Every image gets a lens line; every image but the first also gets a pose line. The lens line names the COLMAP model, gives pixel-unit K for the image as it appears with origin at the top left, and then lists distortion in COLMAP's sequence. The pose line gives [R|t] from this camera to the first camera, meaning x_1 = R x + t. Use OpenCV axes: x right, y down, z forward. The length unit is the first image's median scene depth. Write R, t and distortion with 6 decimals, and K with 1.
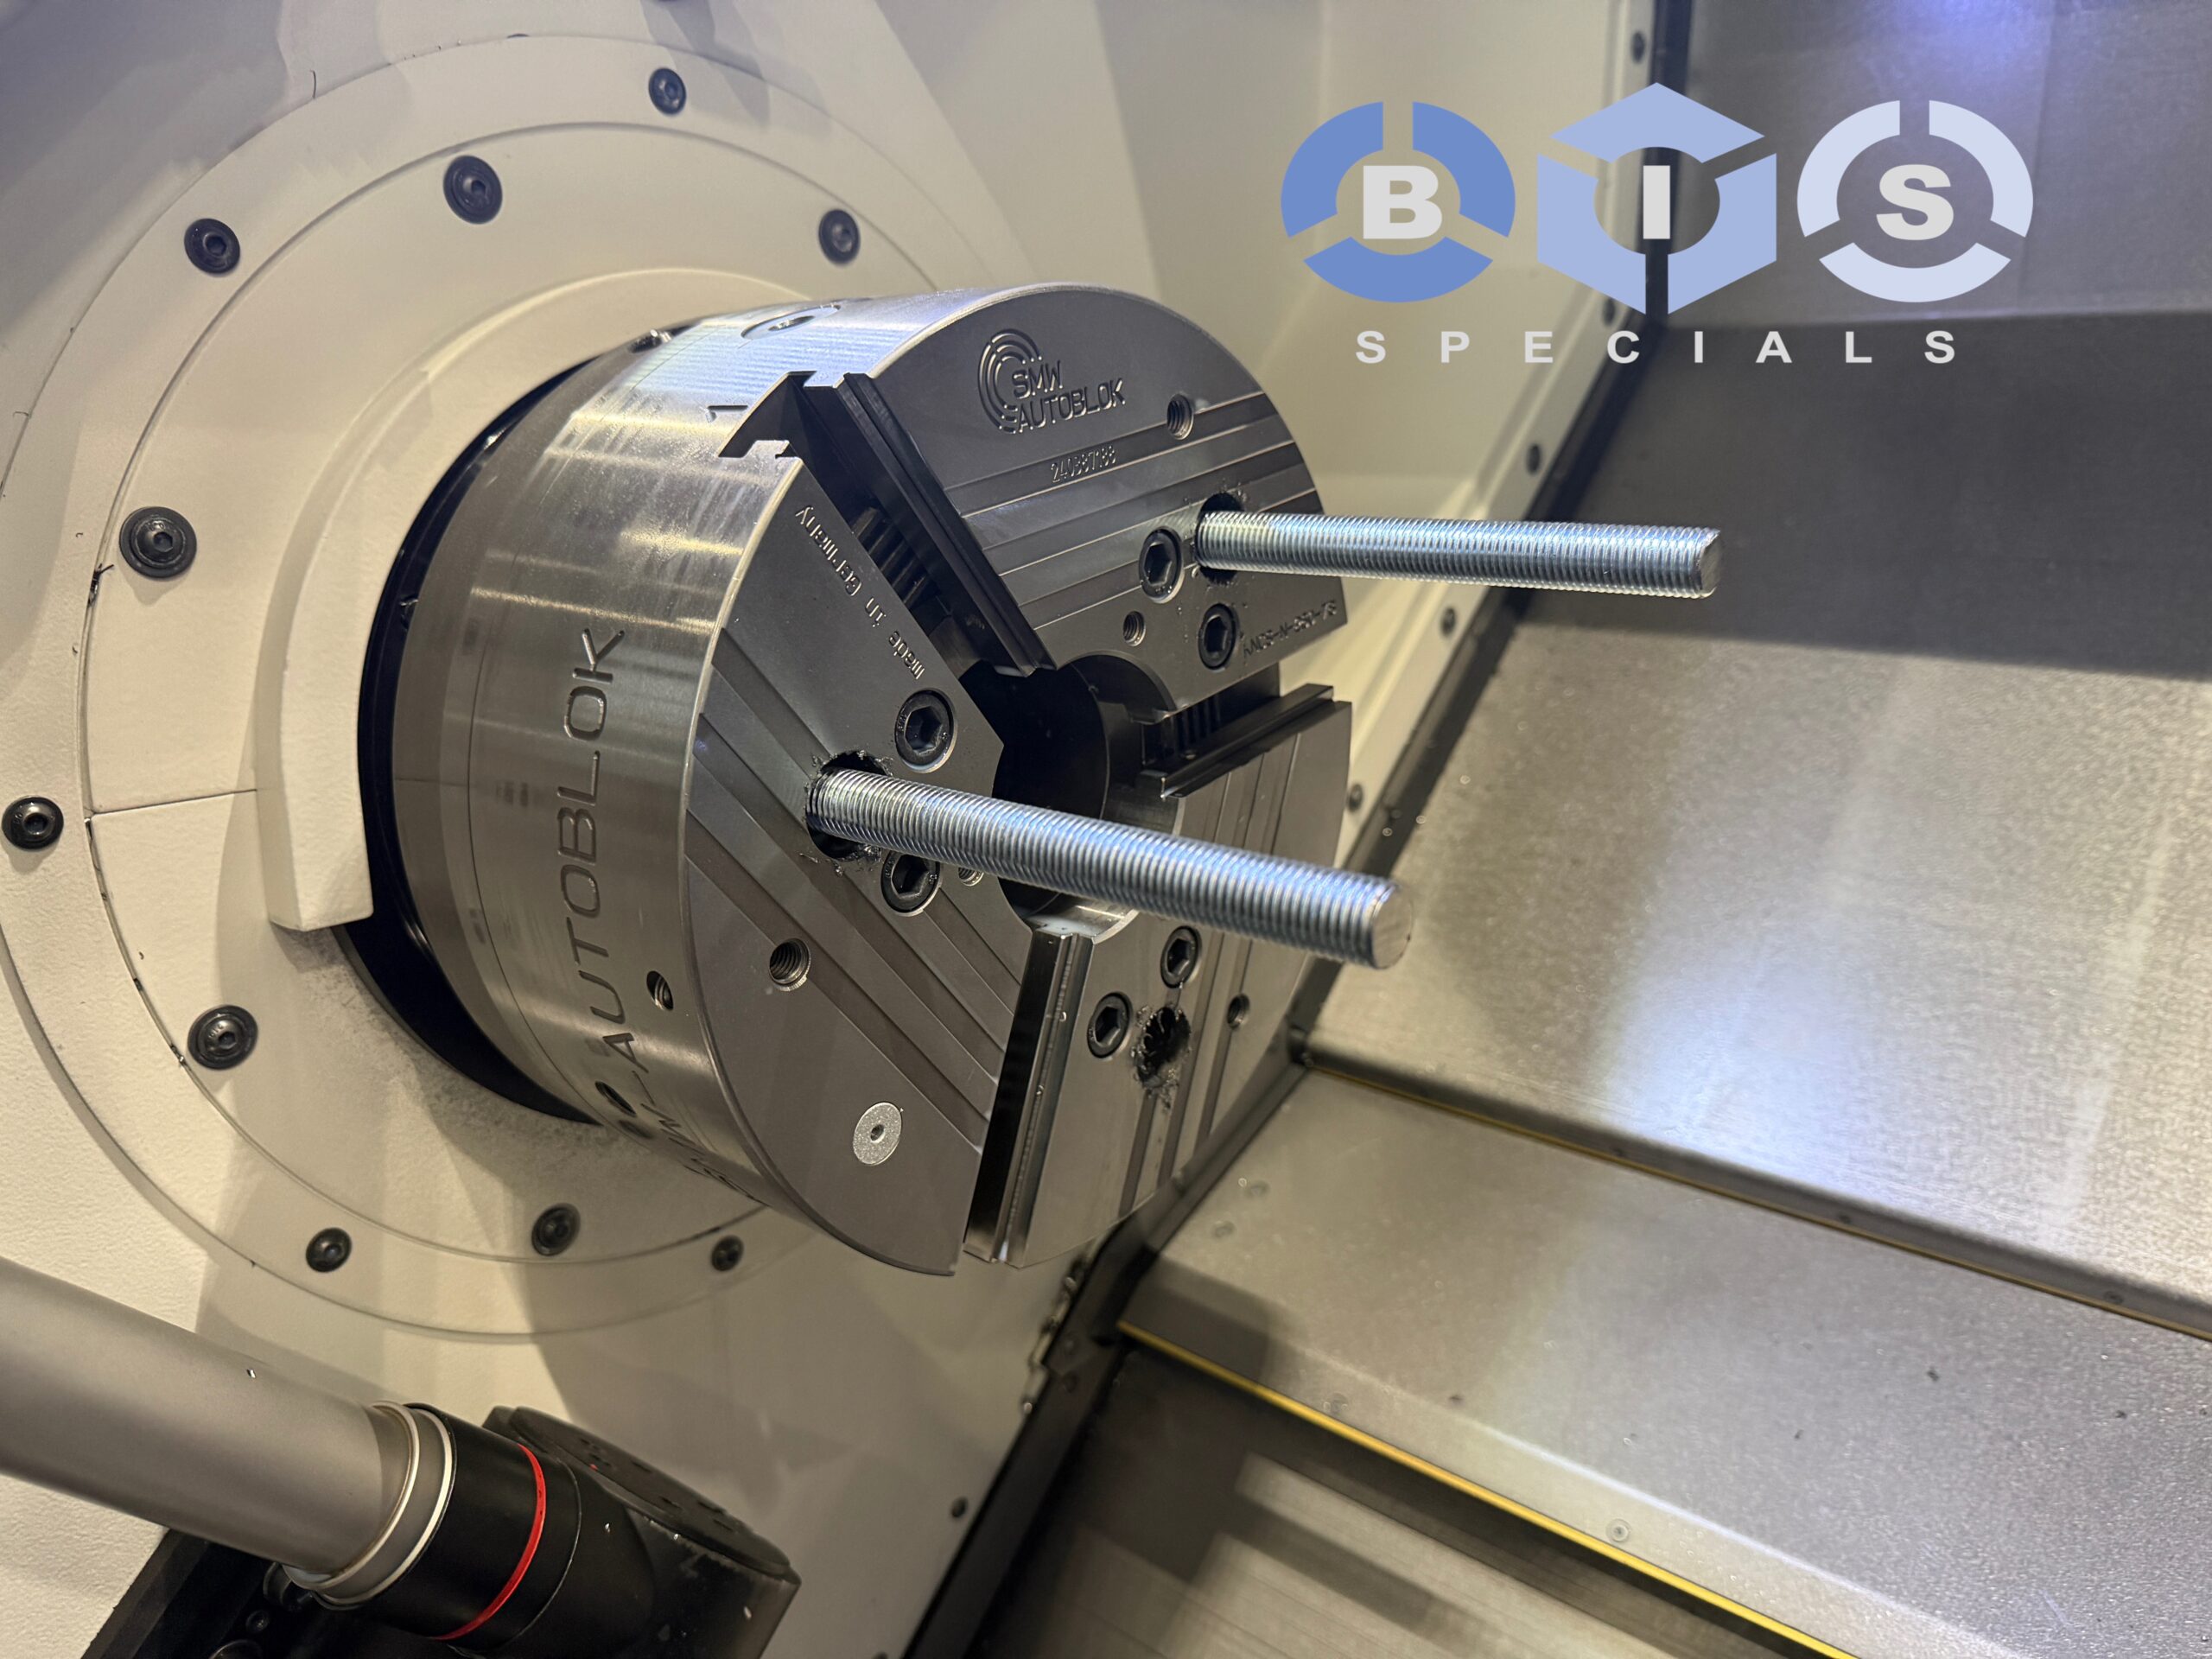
lens RADIAL K [[1597.2, 0, 1111.0], [0, 1597.2, 845.5], [0, 0, 1]] dist [0.047672, -0.111096]
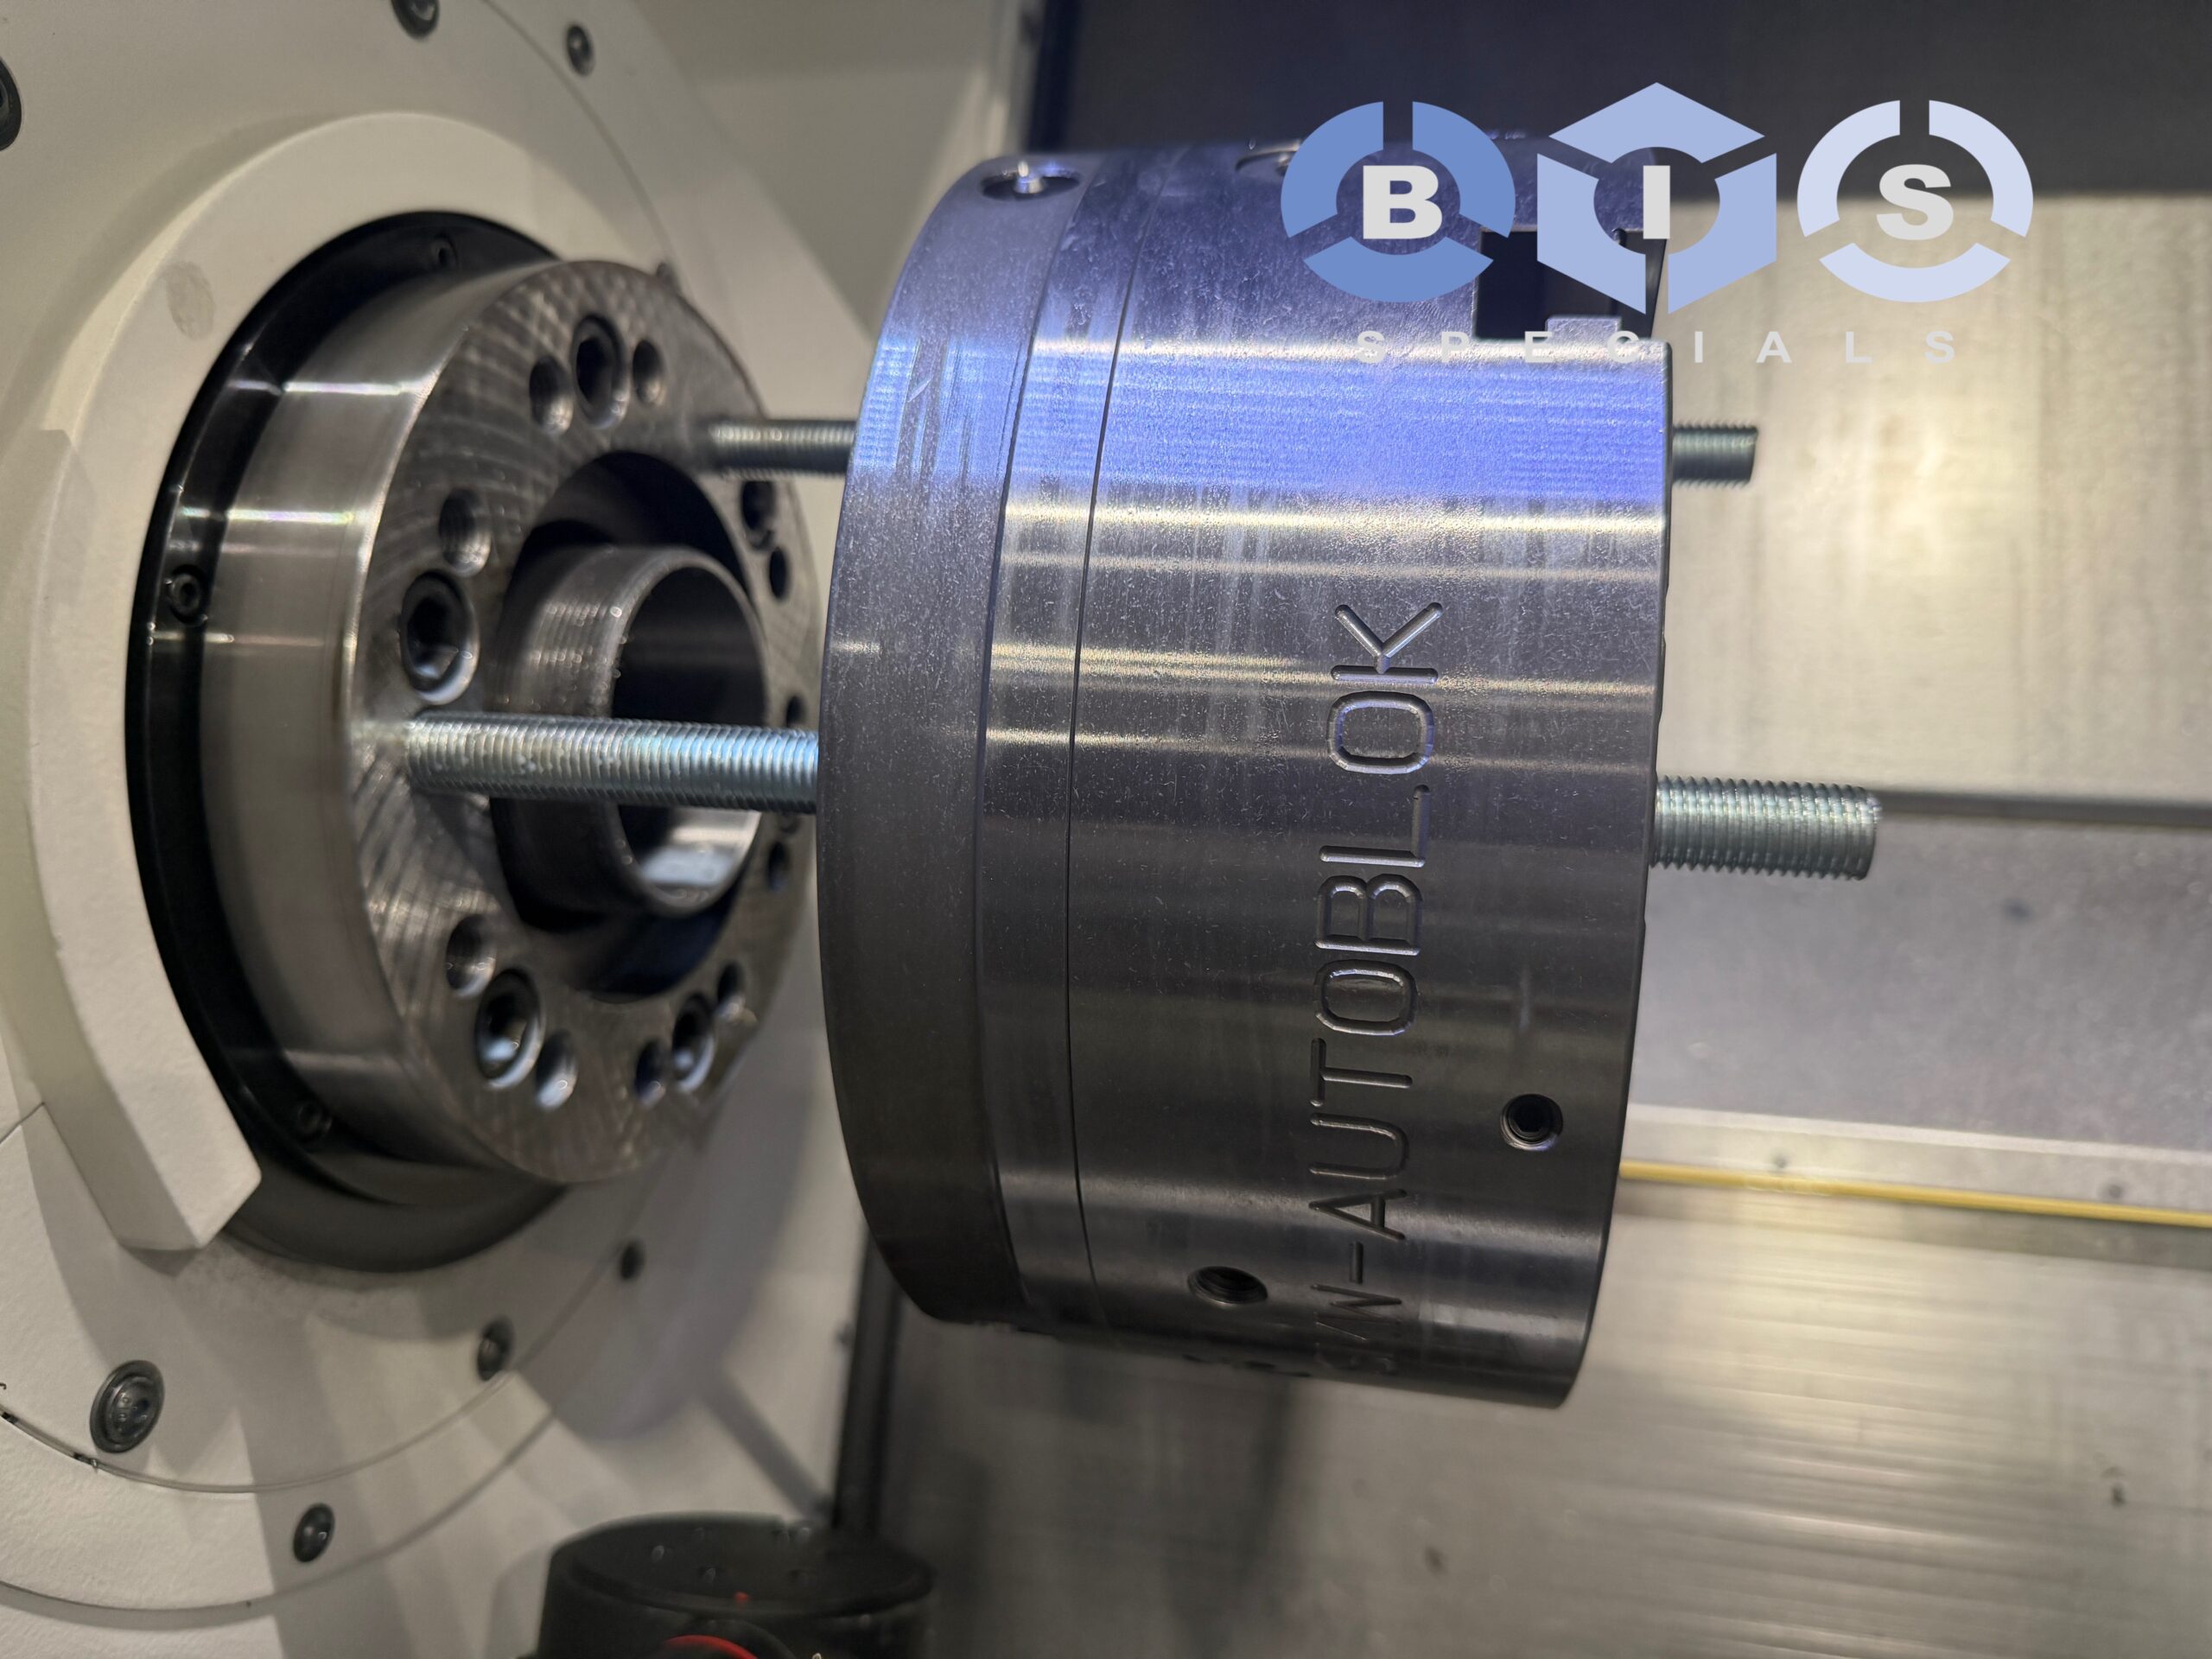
lens RADIAL K [[1618.0, 0, 1096.1], [0, 1618.0, 838.5], [0, 0, 1]] dist [-0.038498, 0.001105]
pose [[0.879063, -0.320934, 0.352489, -0.227662], [0.195678, 0.917192, 0.347088, -0.191623], [-0.434693, -0.236138, 0.869069, 0.160143]]
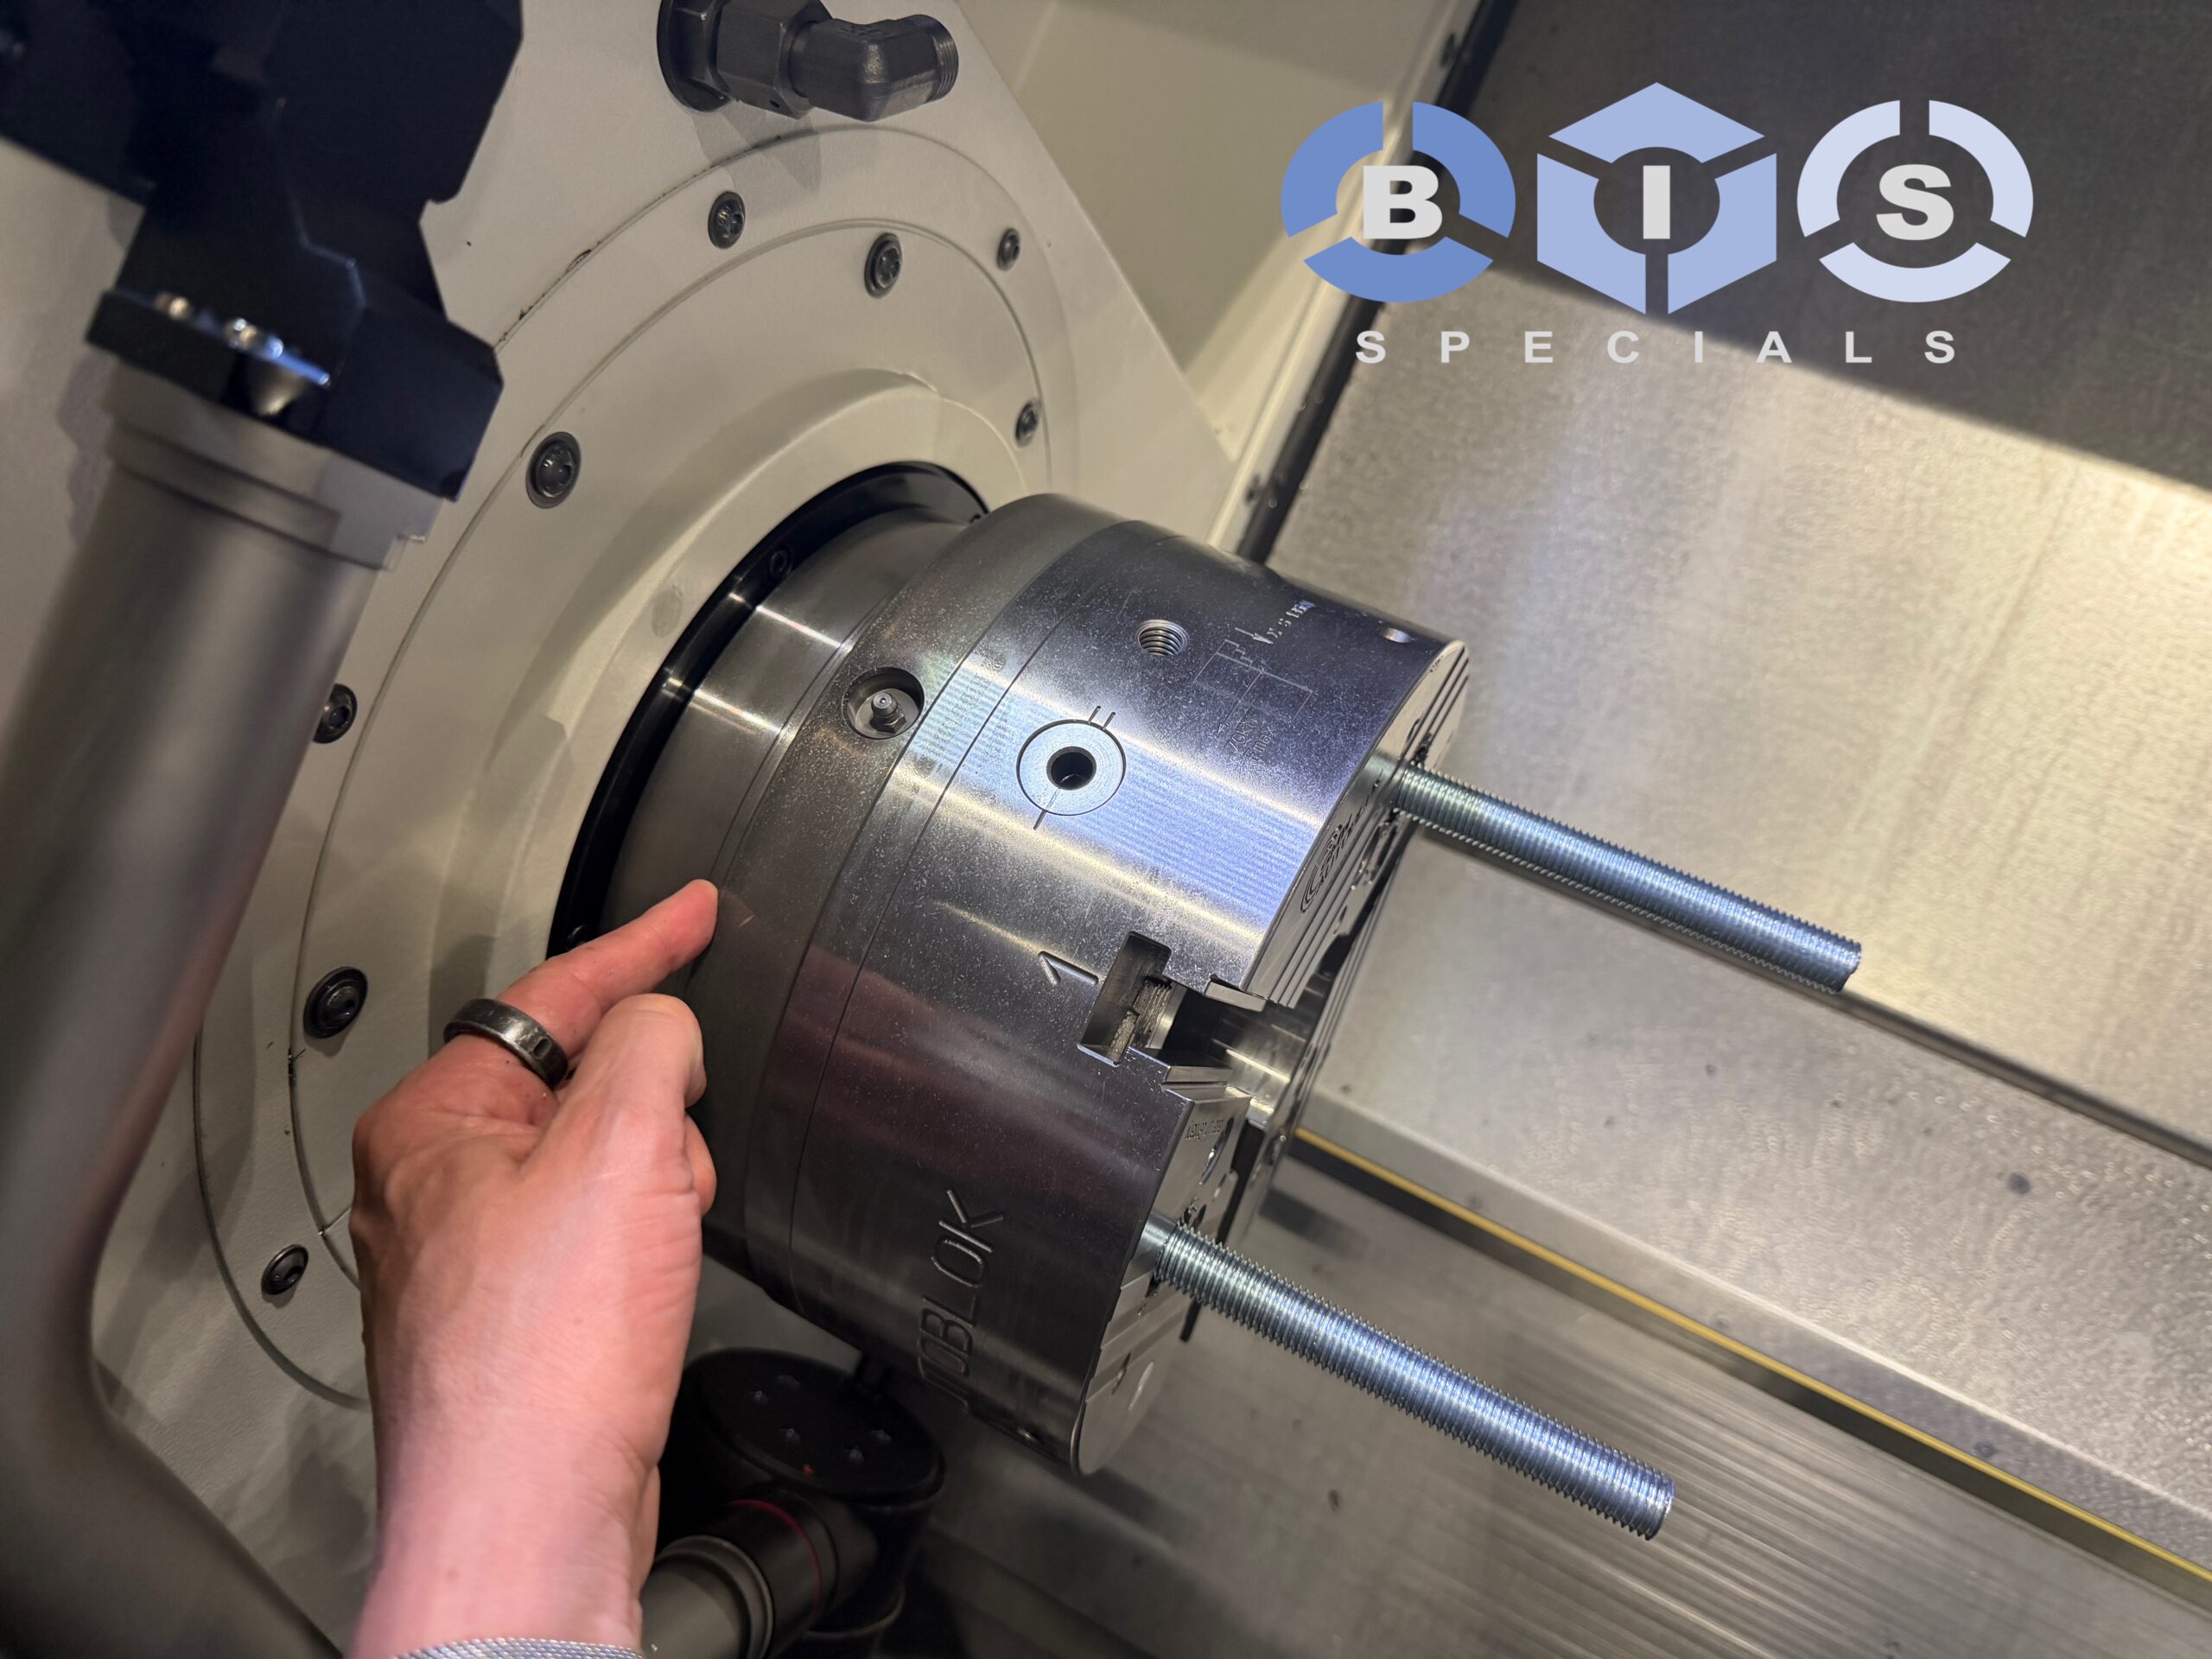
lens RADIAL K [[1612.0, 0, 1103.0], [0, 1612.0, 829.9], [0, 0, 1]] dist [-0.022527, -0.005664]
pose [[0.972222, -0.093312, 0.214656, -0.222800], [-0.033784, 0.851548, 0.523187, -0.480263], [-0.231609, -0.515906, 0.824741, 0.120637]]
